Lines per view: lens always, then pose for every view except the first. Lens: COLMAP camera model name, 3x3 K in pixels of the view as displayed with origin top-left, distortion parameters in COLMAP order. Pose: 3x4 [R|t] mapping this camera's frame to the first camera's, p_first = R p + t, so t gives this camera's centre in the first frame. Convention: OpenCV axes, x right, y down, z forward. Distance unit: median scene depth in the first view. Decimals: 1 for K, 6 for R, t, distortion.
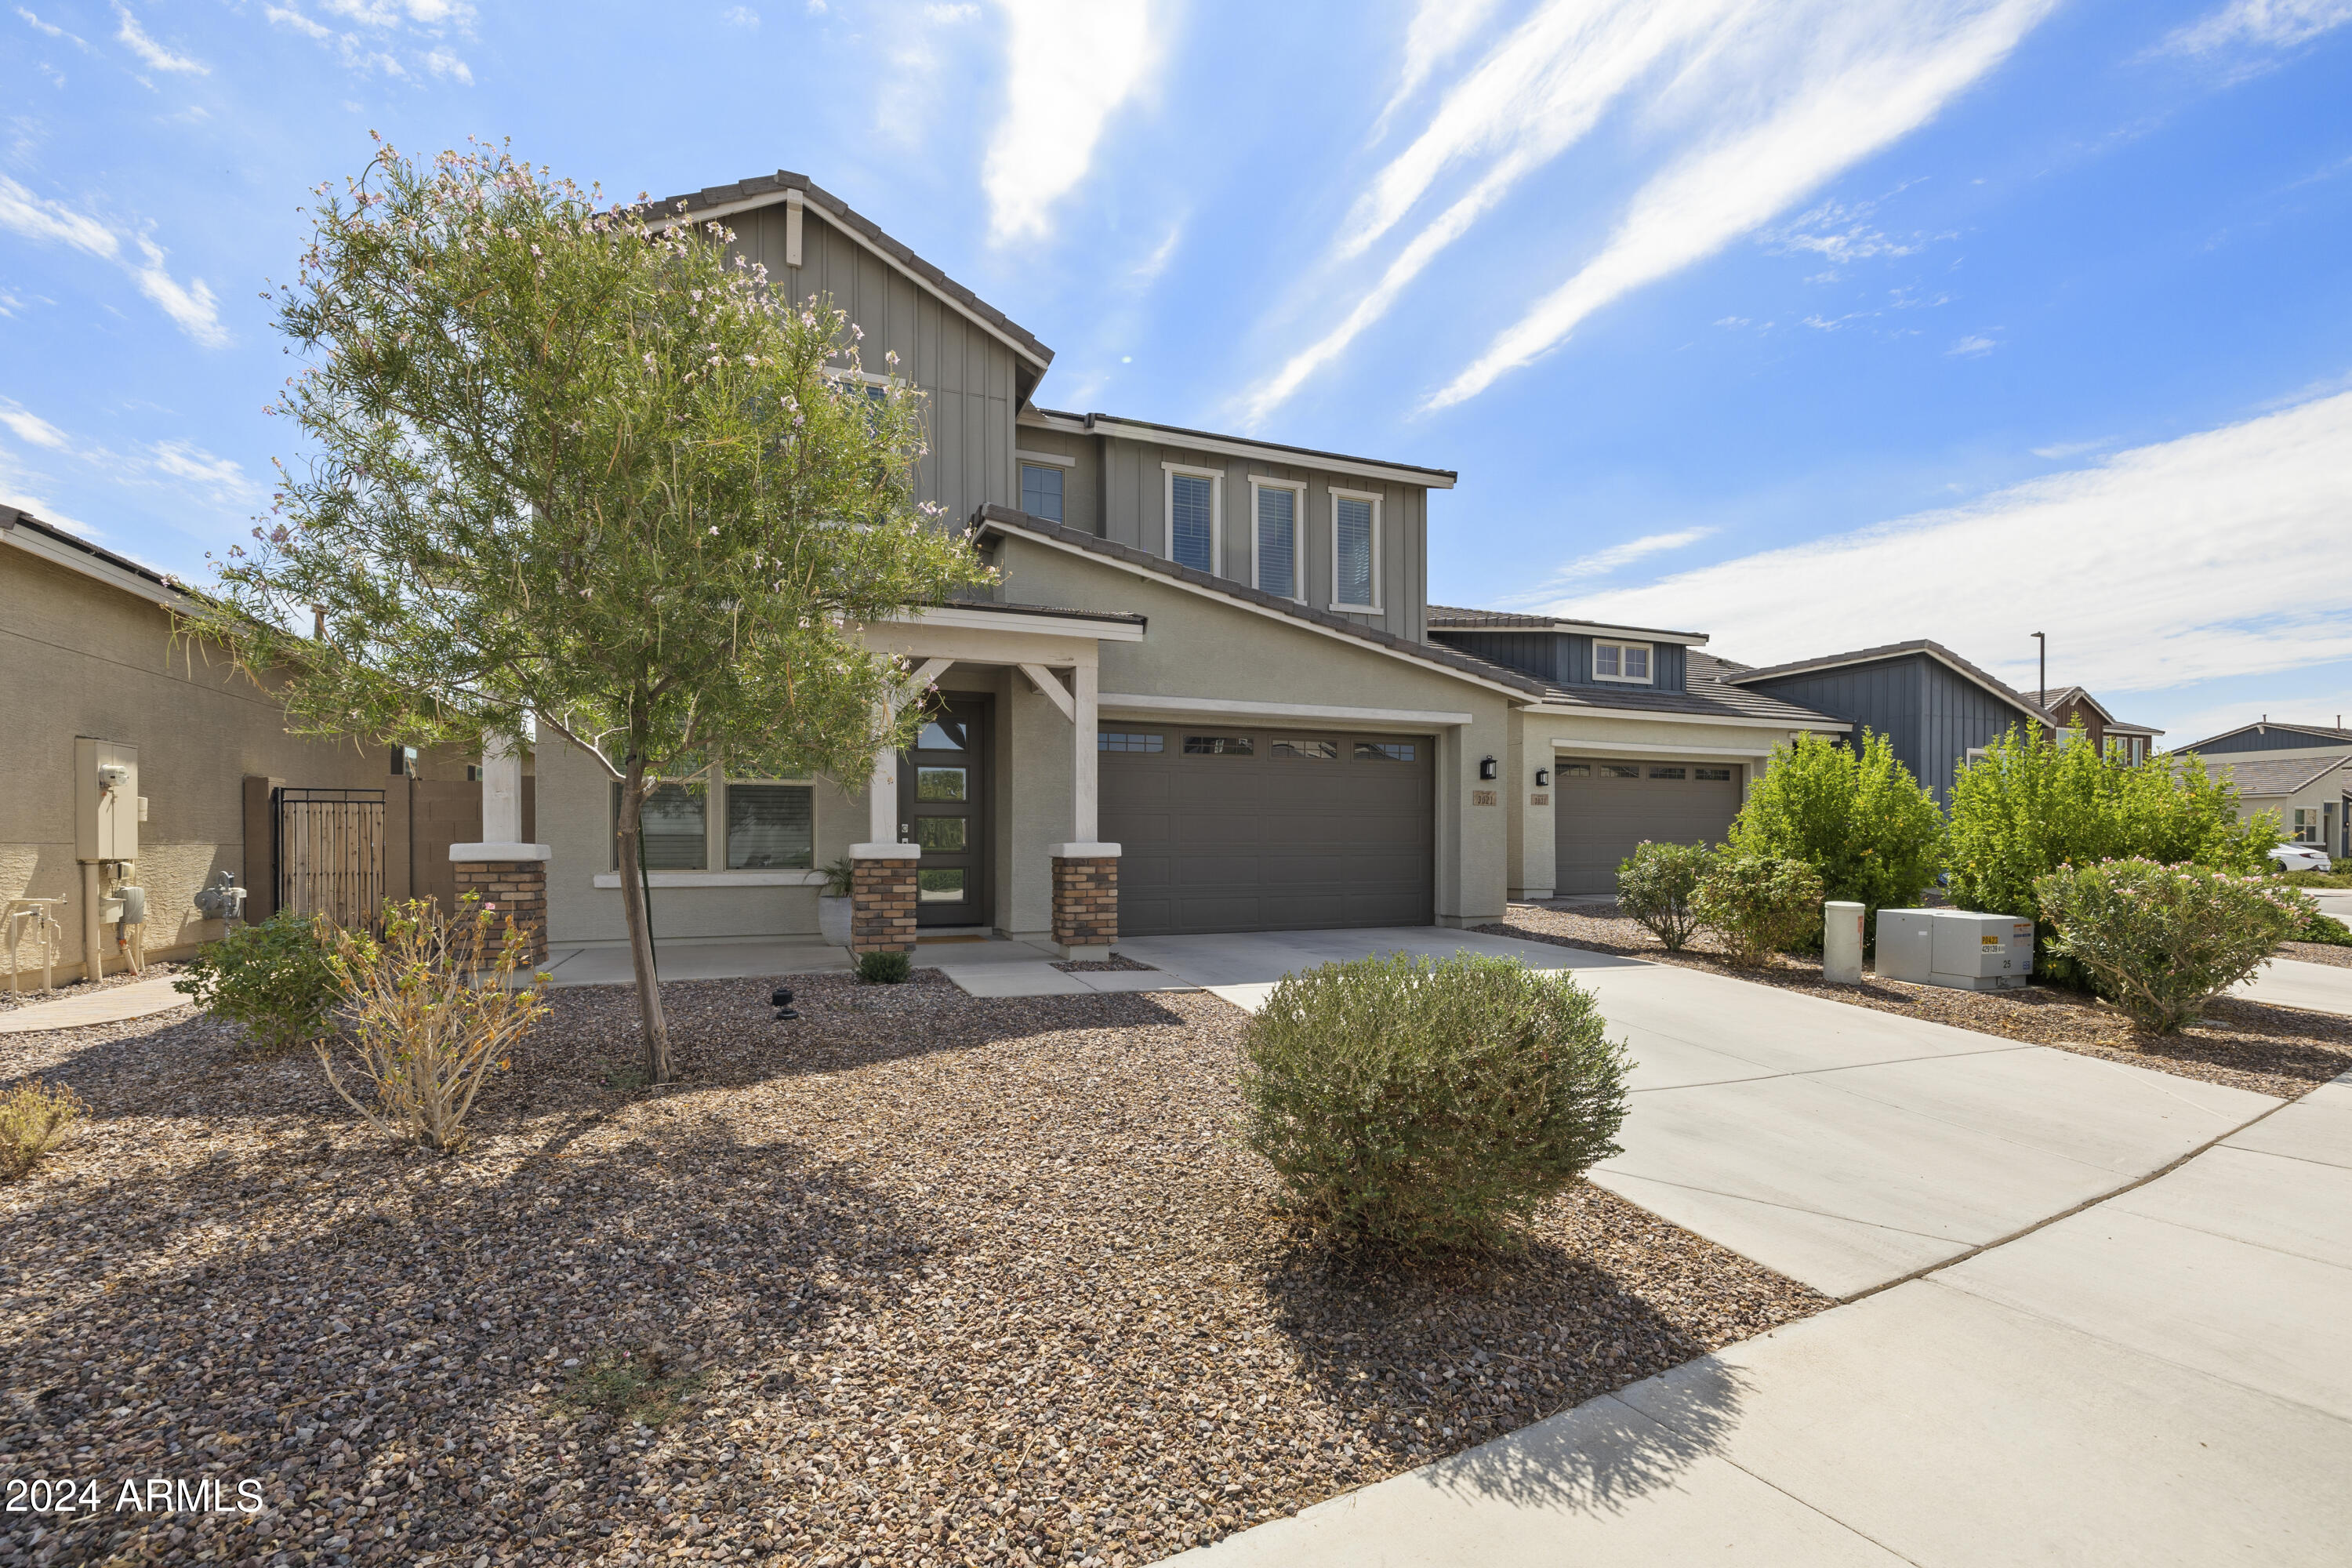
lens RADIAL K [[1009.0, 0, 1173.2], [0, 1009.0, 800.6], [0, 0, 1]] dist [0.001689, -0.000015]
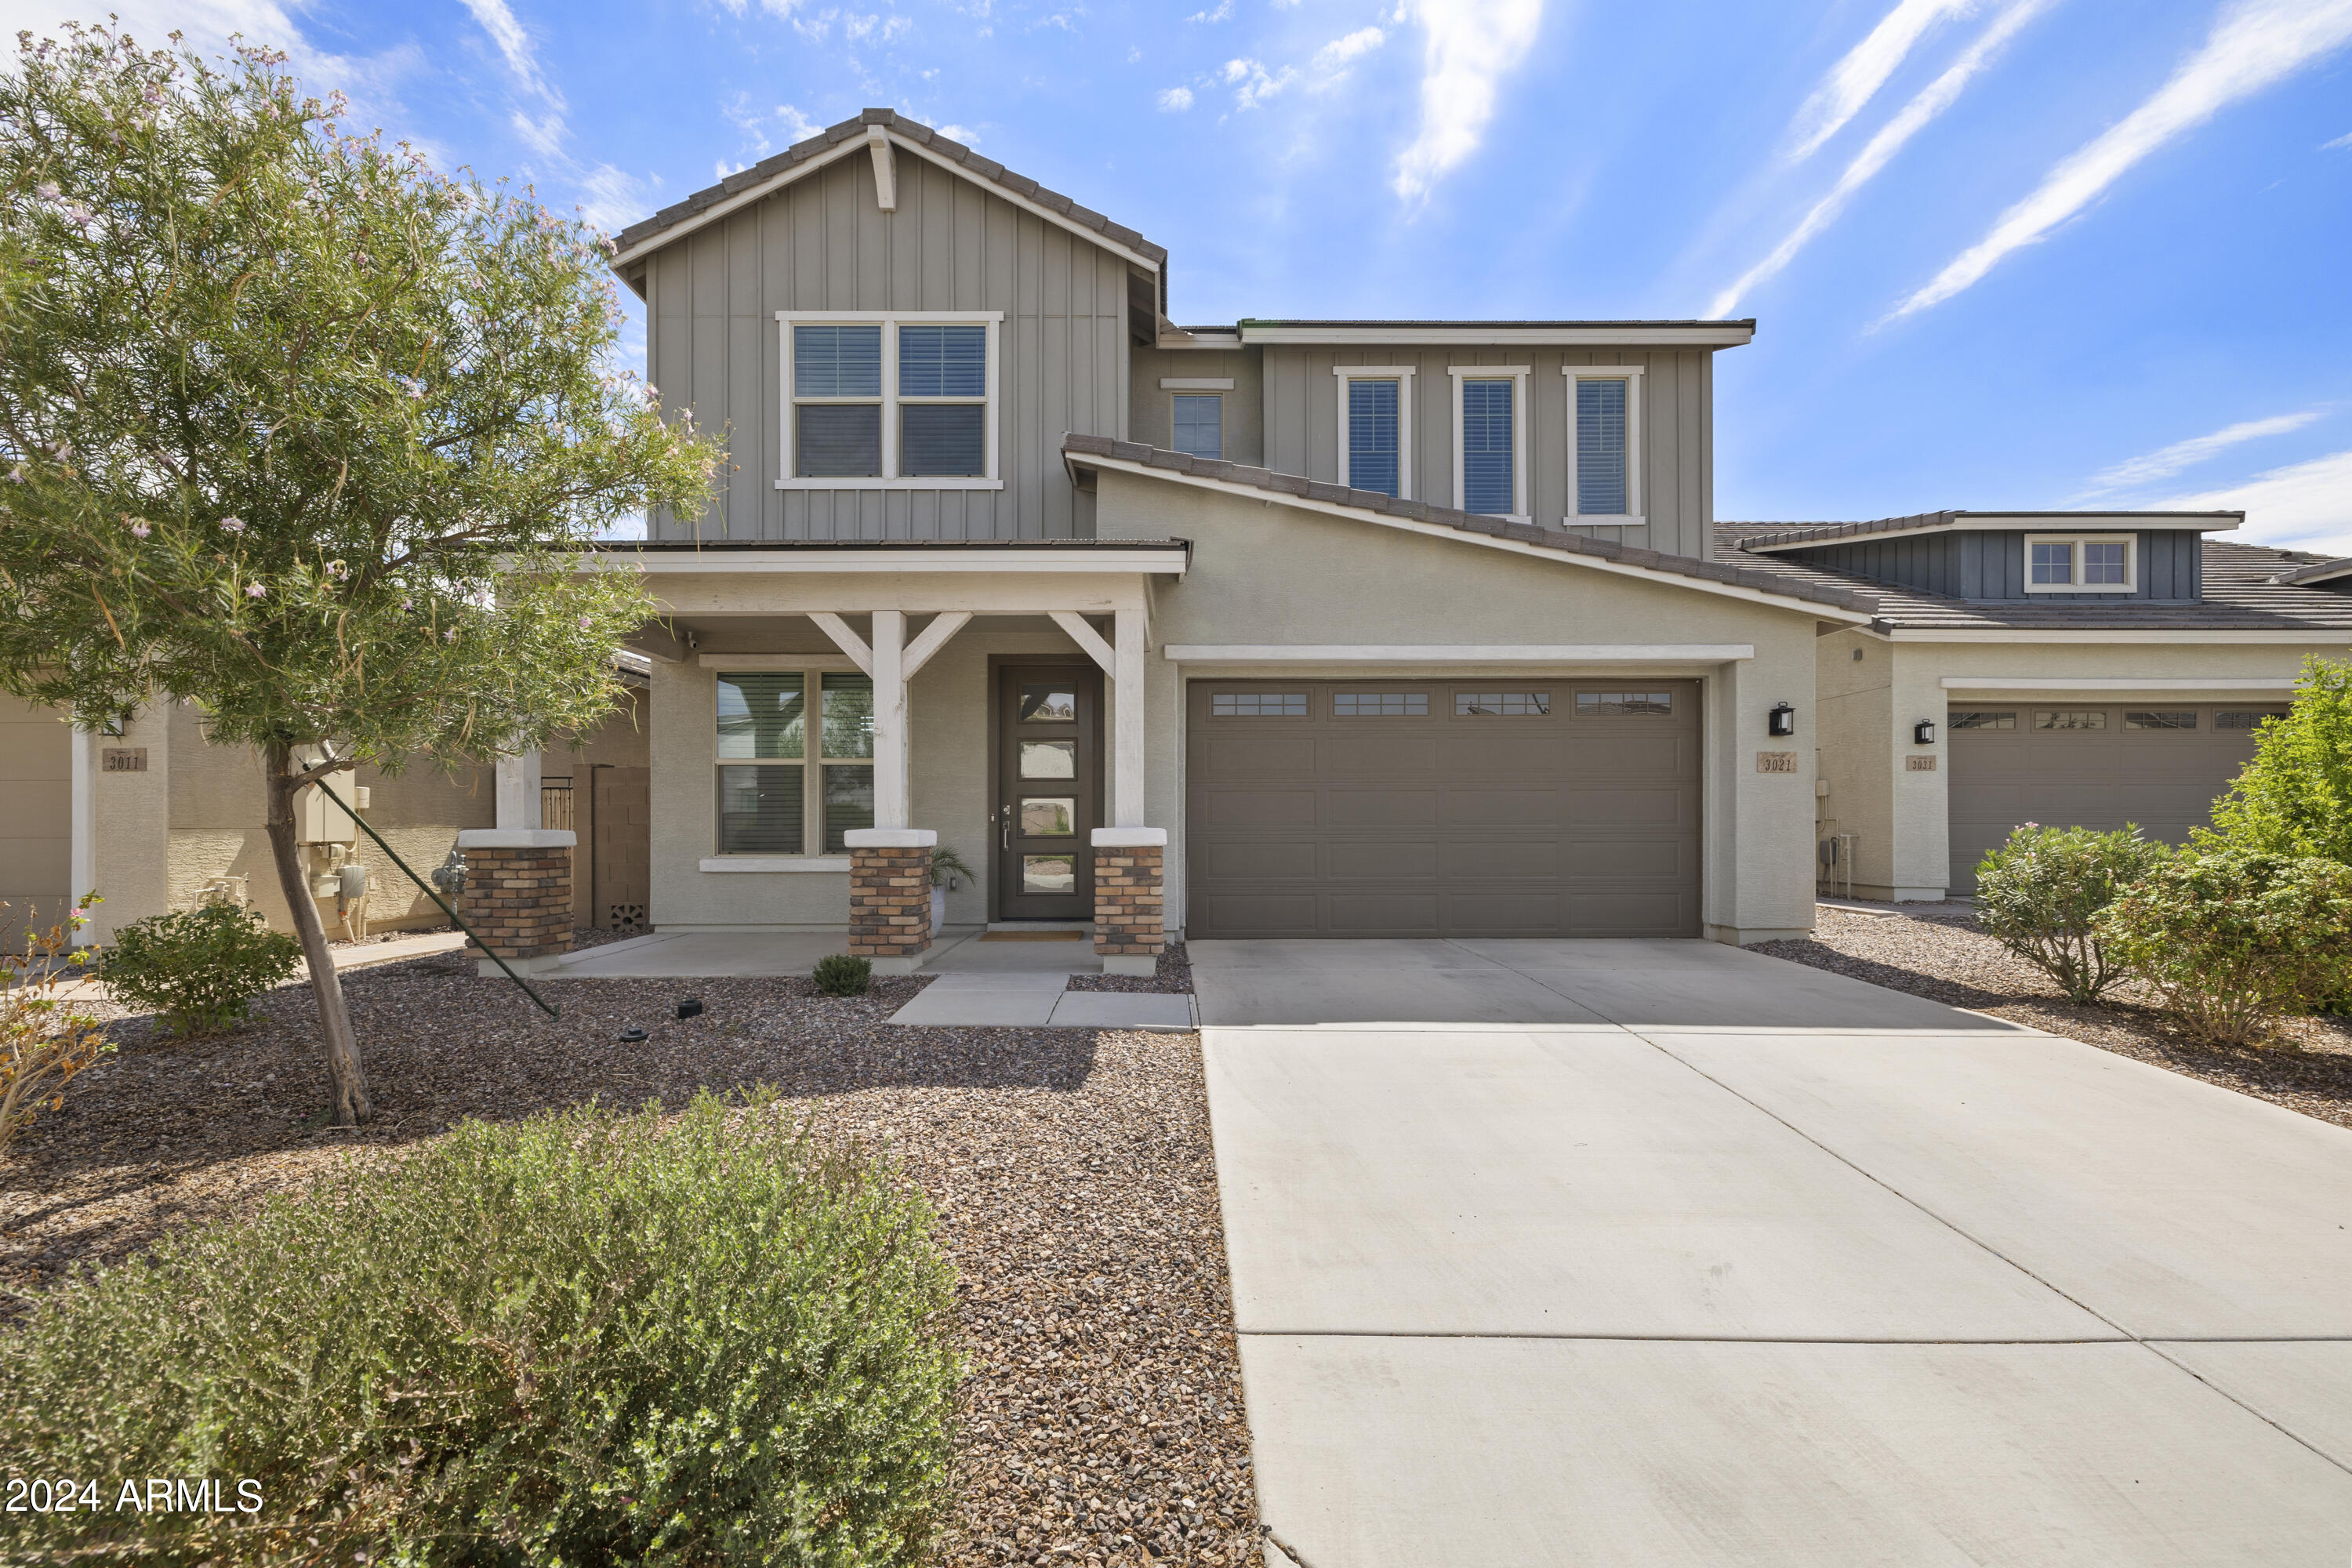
lens RADIAL K [[998.9, 0, 1174.3], [0, 998.9, 786.5], [0, 0, 1]] dist [0.000789, -0.000321]
pose [[0.931162, -0.013725, -0.364348, 0.188440], [0.017006, 0.999839, 0.005799, 0.003619], [0.364210, -0.011596, 0.931245, 0.211533]]
